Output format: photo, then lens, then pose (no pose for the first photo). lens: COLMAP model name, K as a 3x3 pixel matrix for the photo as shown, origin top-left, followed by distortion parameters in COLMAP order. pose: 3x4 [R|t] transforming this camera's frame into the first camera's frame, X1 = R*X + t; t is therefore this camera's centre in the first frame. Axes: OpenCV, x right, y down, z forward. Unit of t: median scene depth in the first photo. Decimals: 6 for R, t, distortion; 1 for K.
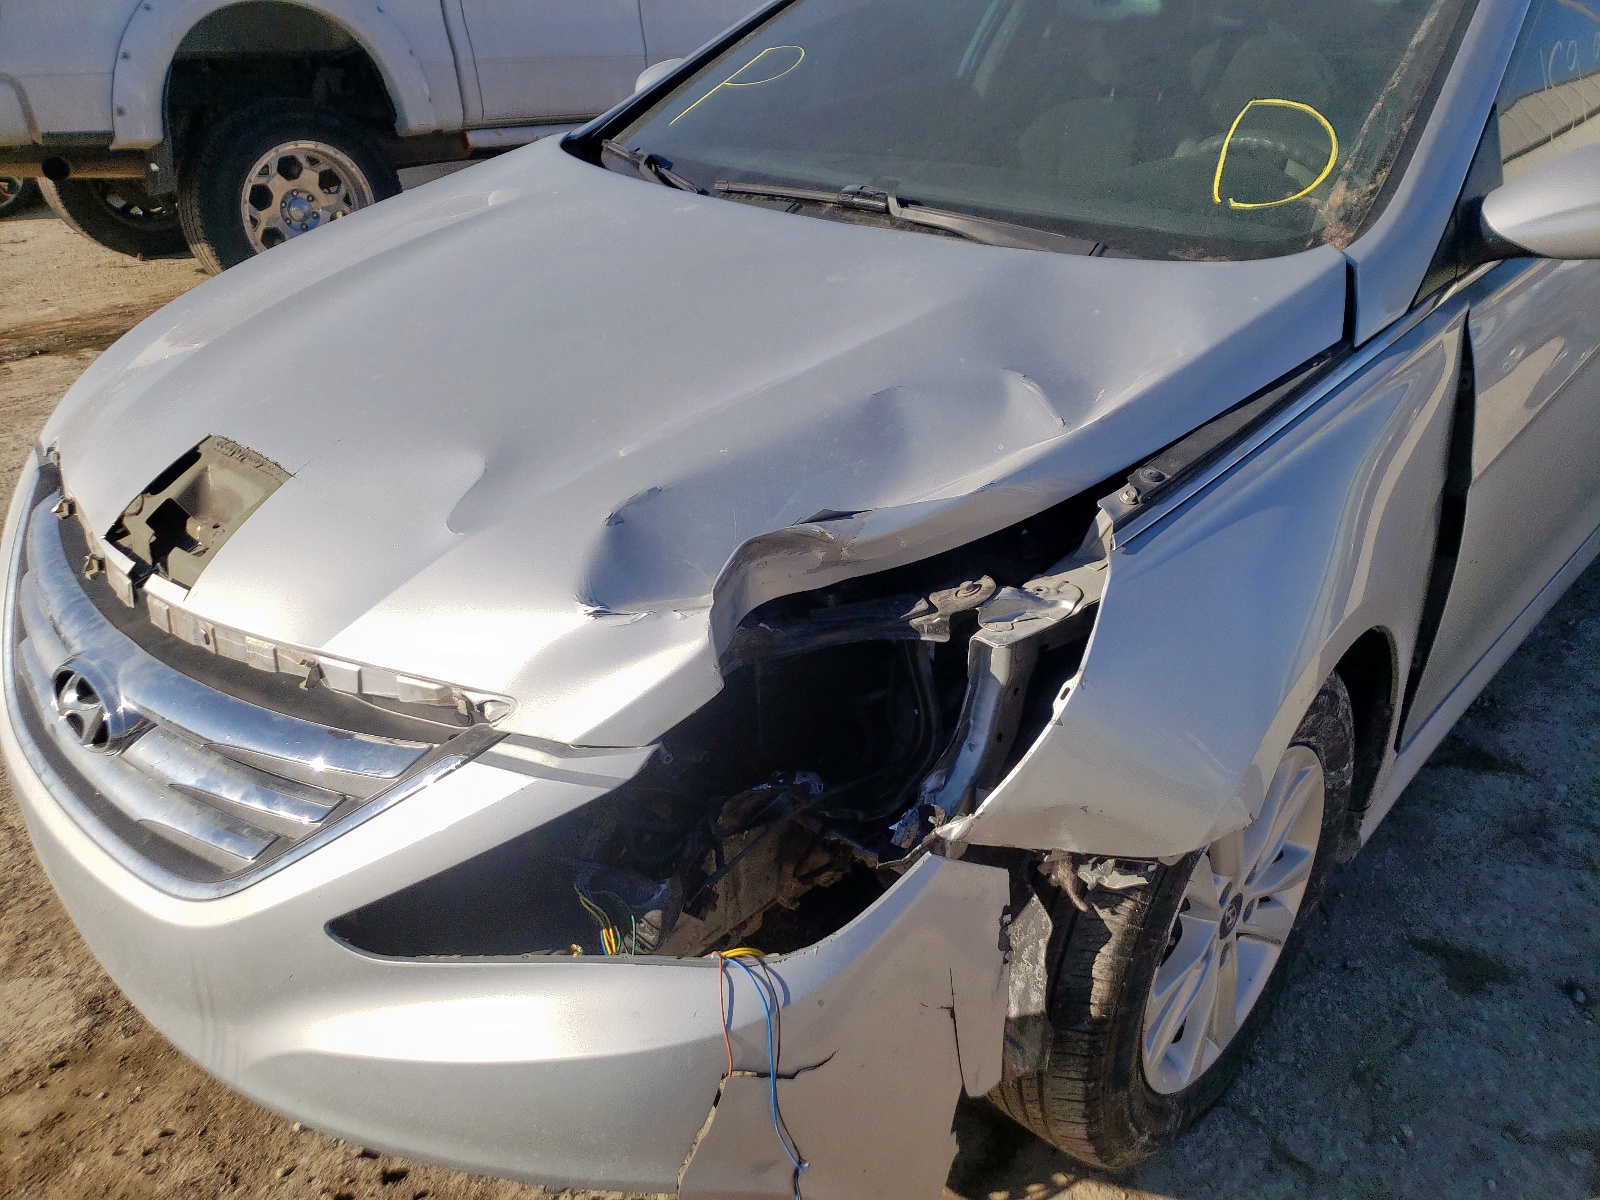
lens RADIAL K [[1215.5, 0, 801.8], [0, 1215.5, 504.5], [0, 0, 1]] dist [0.117923, -0.118488]
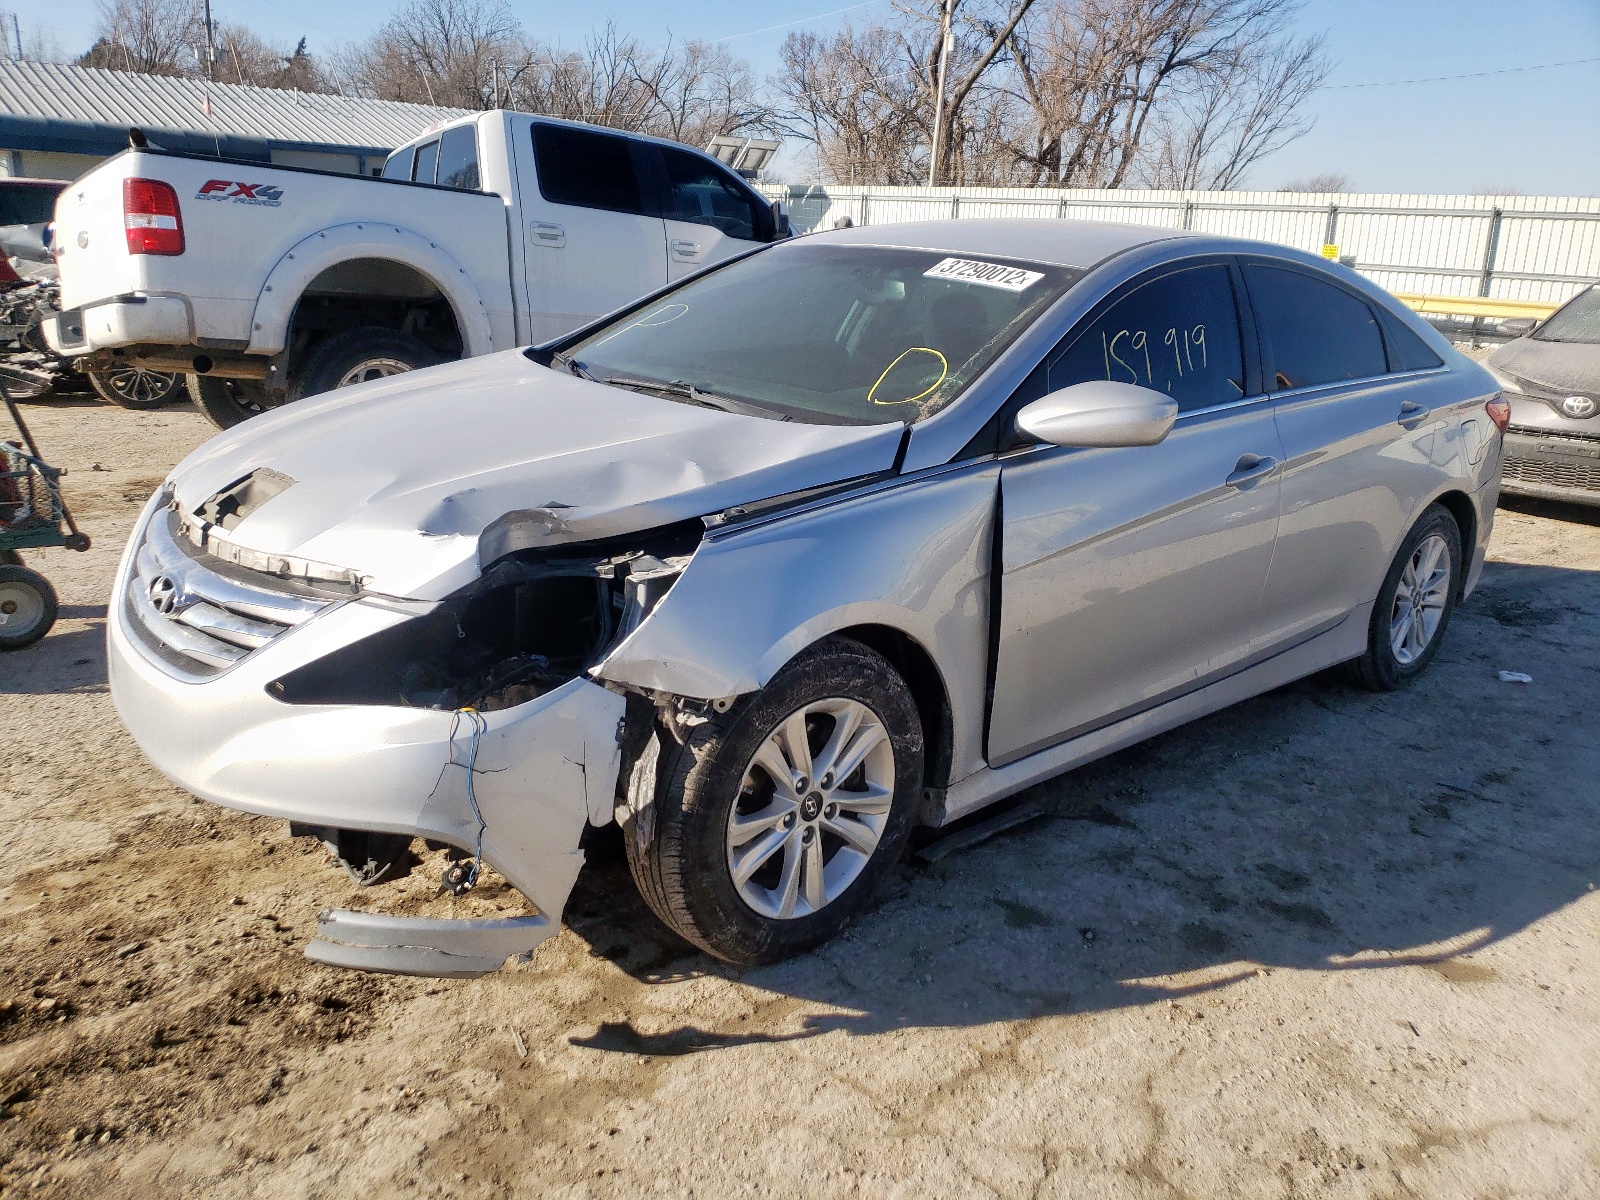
lens RADIAL K [[1215.5, 0, 801.8], [0, 1215.5, 504.5], [0, 0, 1]] dist [0.117923, -0.118488]
pose [[0.994457, 0.081380, -0.066579, 0.473459], [-0.093910, 0.972242, -0.214306, 0.339207], [0.047290, 0.219371, 0.974495, -0.774569]]
